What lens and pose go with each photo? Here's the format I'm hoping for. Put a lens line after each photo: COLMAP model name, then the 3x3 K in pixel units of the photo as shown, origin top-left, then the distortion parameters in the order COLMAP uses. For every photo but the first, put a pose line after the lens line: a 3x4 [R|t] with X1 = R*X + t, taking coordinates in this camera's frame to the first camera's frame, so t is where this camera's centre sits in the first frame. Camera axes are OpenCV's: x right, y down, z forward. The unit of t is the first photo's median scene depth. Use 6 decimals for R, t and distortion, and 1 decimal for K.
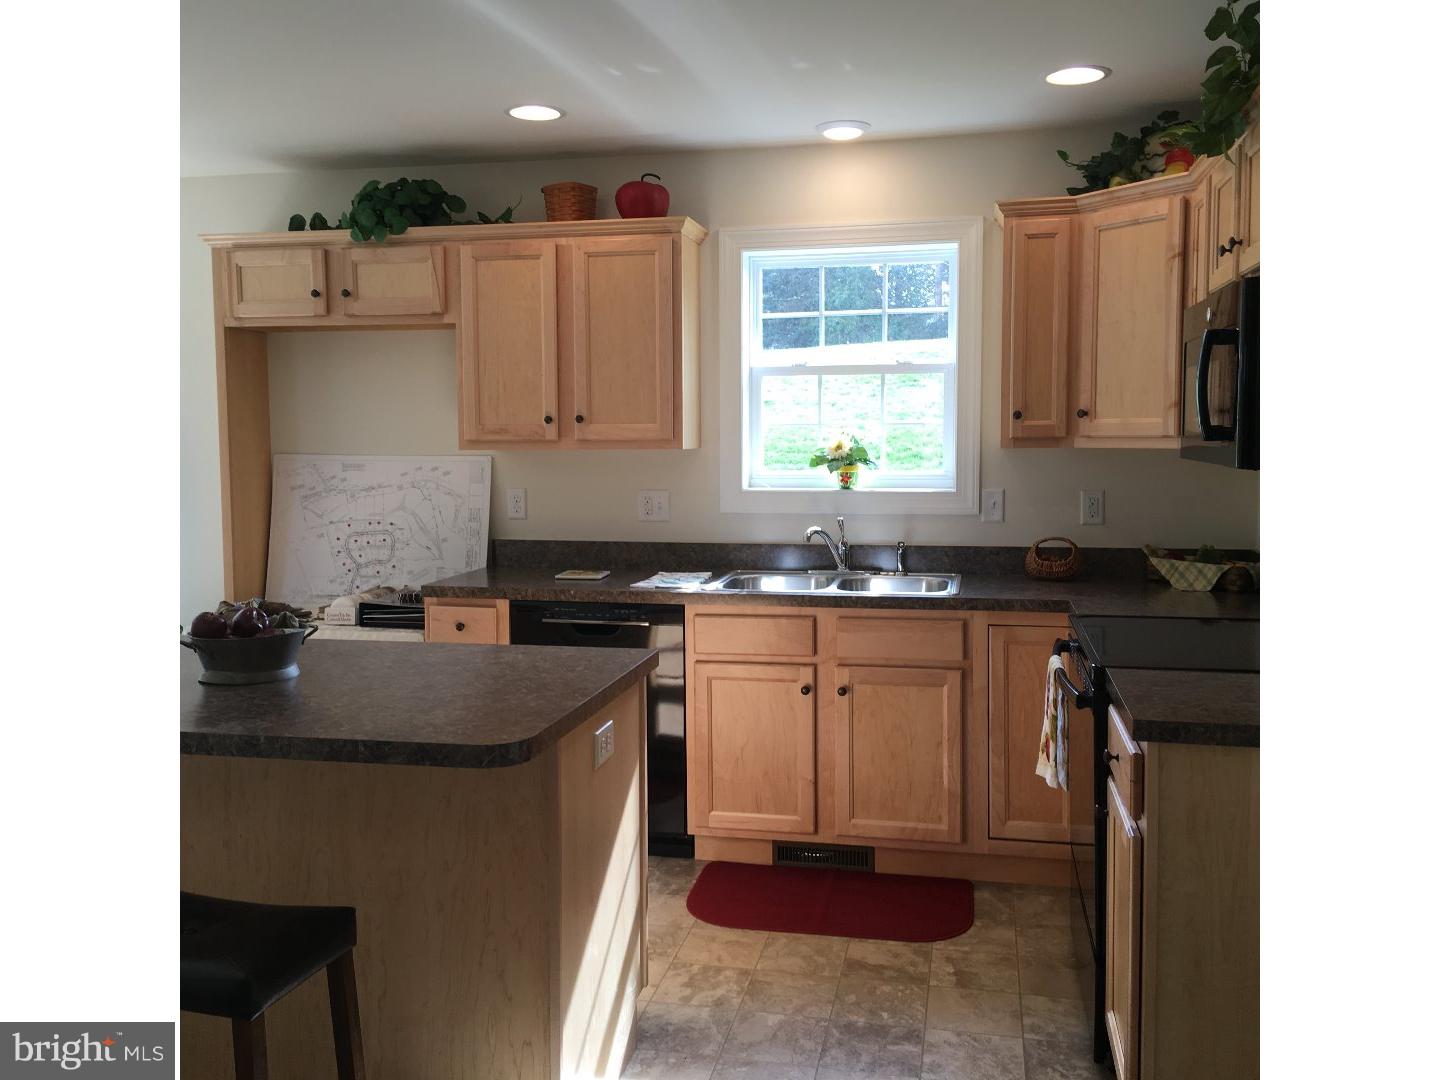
lens RADIAL K [[1217.9, 0, 711.2], [0, 1217.9, 511.8], [0, 0, 1]] dist [0.078417, 0.003057]
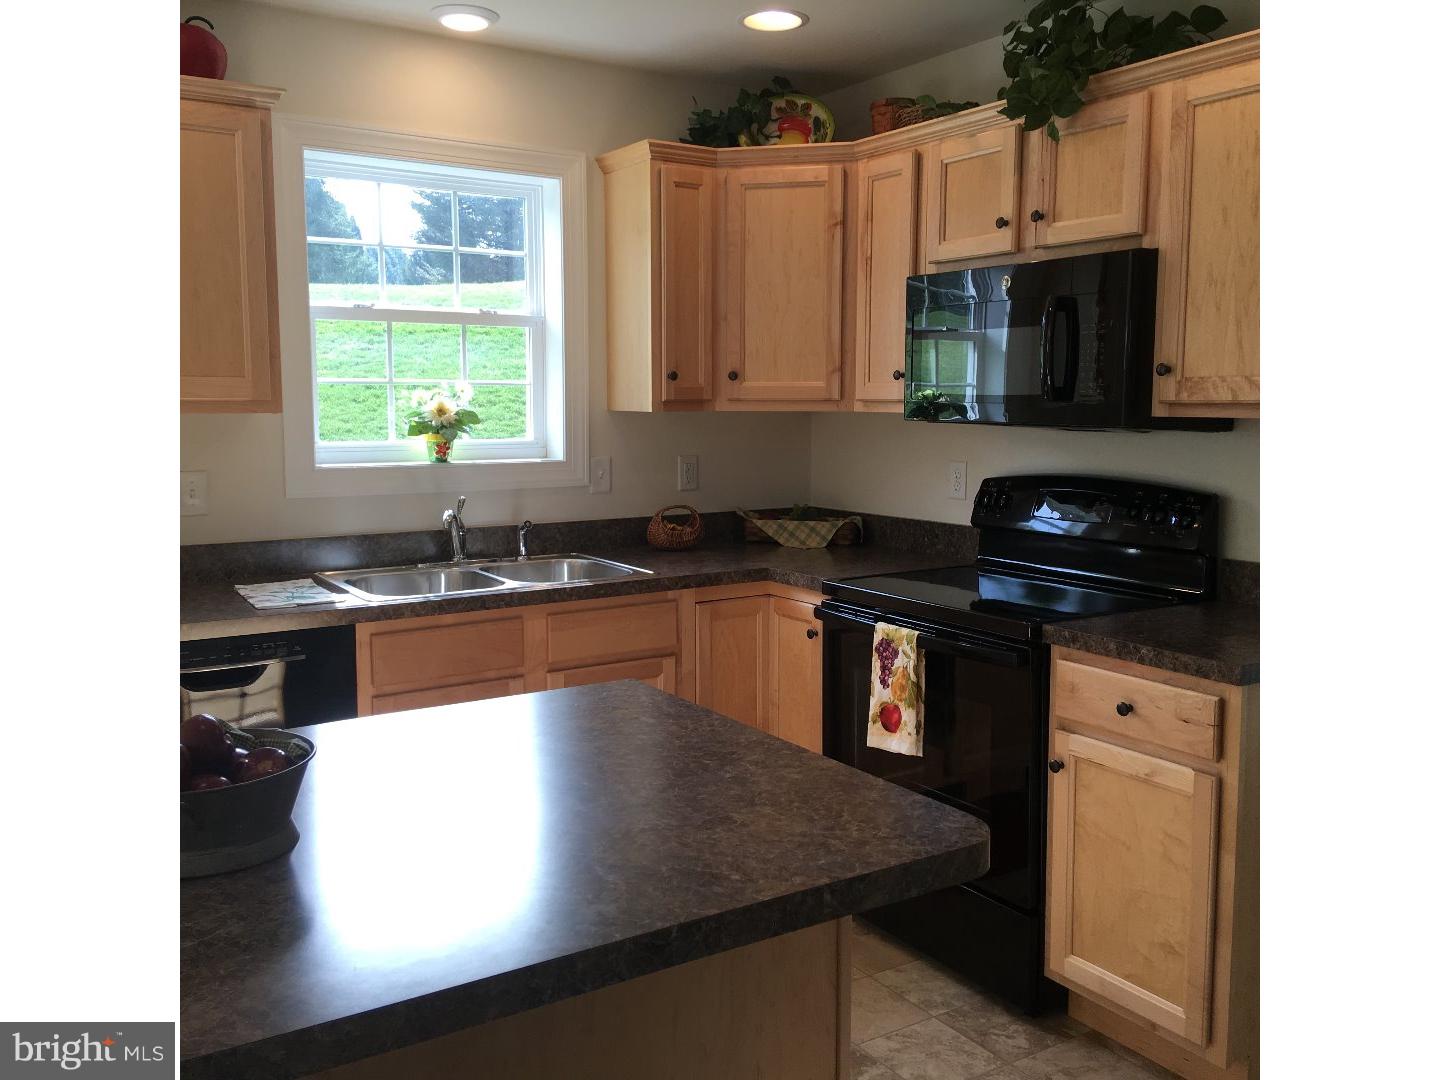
lens RADIAL K [[1217.9, 0, 711.2], [0, 1217.9, 511.8], [0, 0, 1]] dist [0.078417, 0.003057]
pose [[0.708516, -0.059979, 0.703141, -0.378394], [0.042250, 0.998200, 0.042575, -0.013790], [-0.704429, -0.000458, 0.709775, 0.310846]]
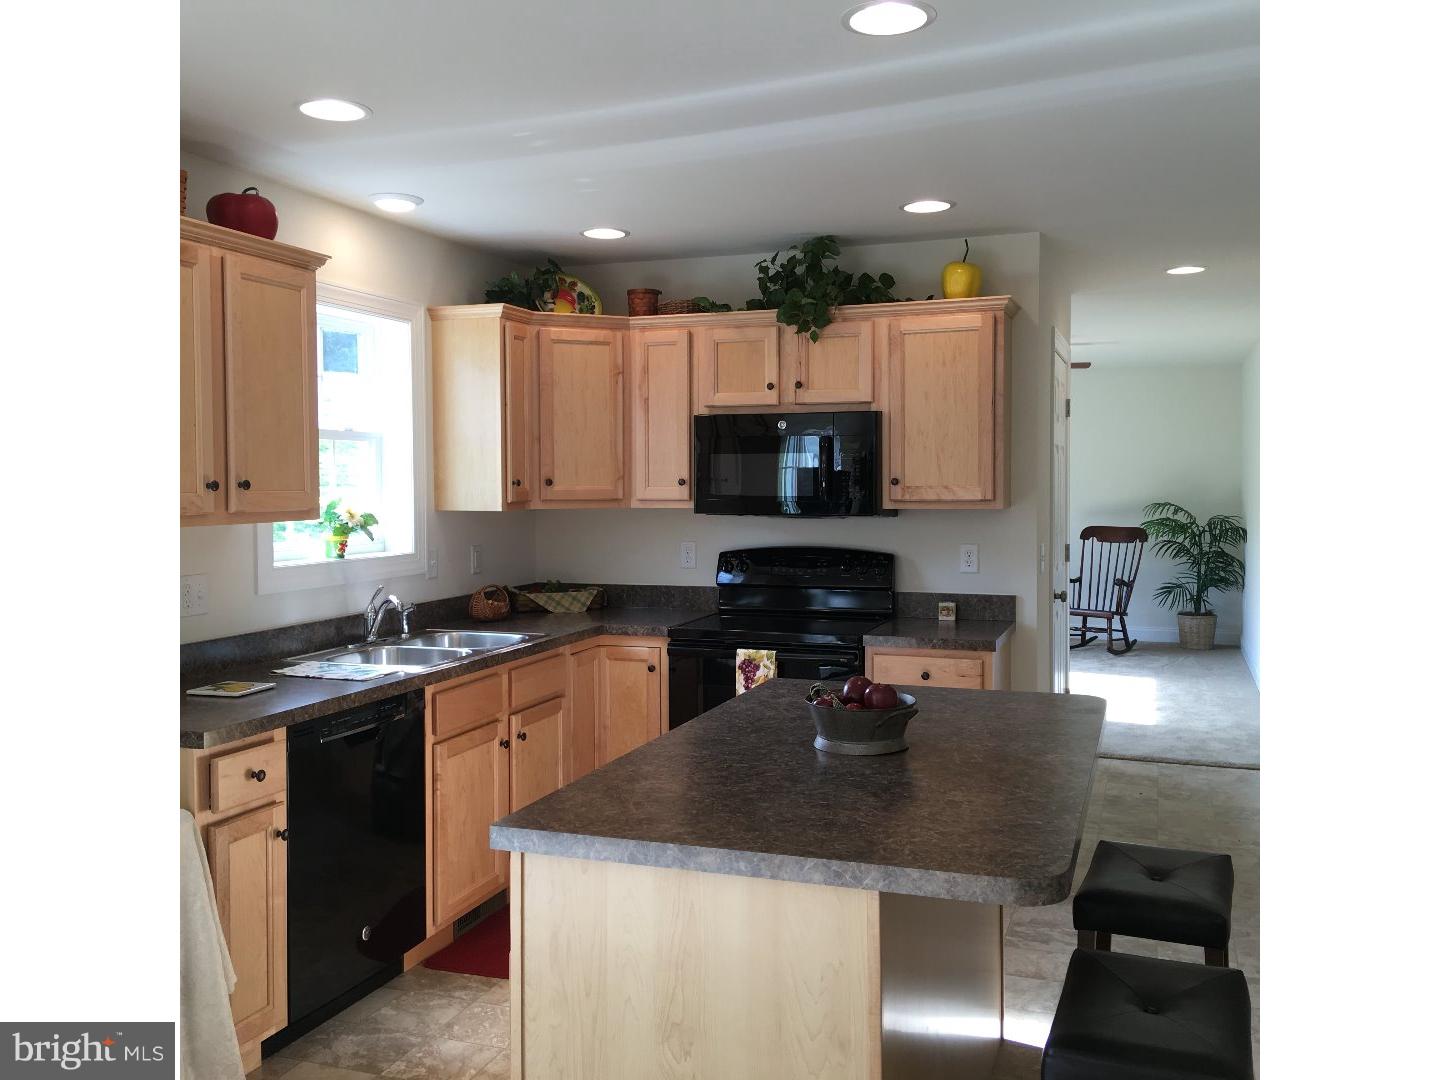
lens RADIAL K [[1217.9, 0, 711.2], [0, 1217.9, 511.8], [0, 0, 1]] dist [0.078417, 0.003057]
pose [[0.130207, -0.019896, 0.991287, -0.887806], [0.071612, 0.997376, 0.010612, -0.048586], [-0.988897, 0.069606, 0.131290, 0.638793]]
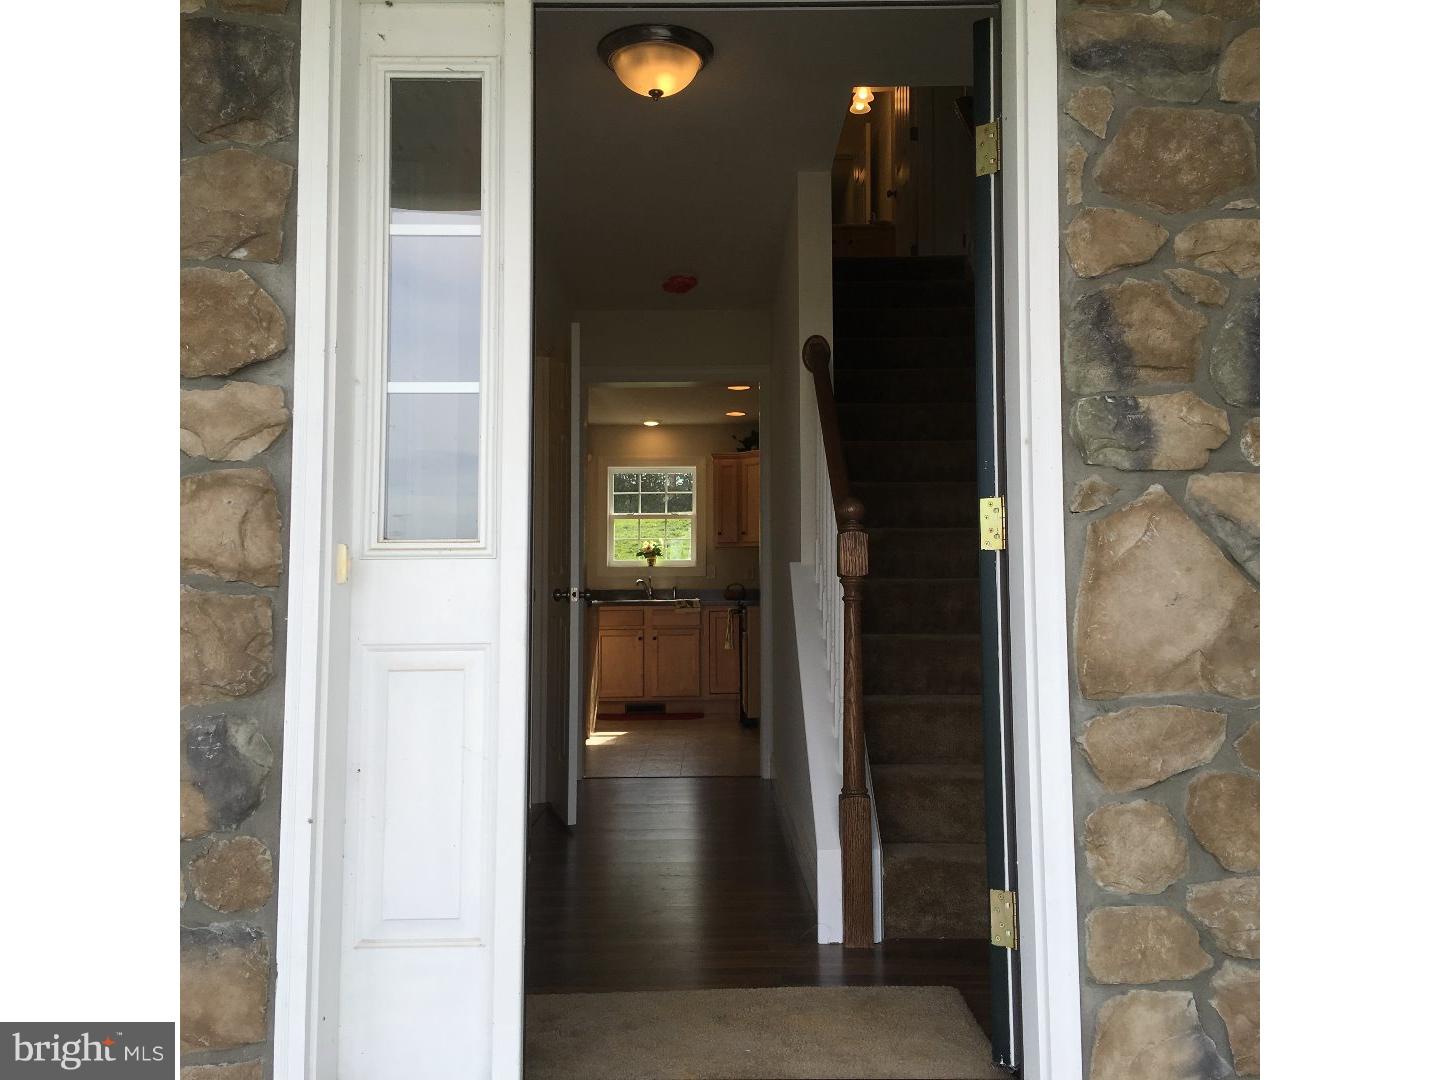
lens RADIAL K [[1217.9, 0, 711.2], [0, 1217.9, 511.8], [0, 0, 1]] dist [0.078417, 0.003057]
pose [[0.975769, 0.025230, 0.217345, -0.322455], [0.008792, 0.988006, -0.154163, 0.267121], [-0.218627, 0.152338, 0.963844, -1.460137]]
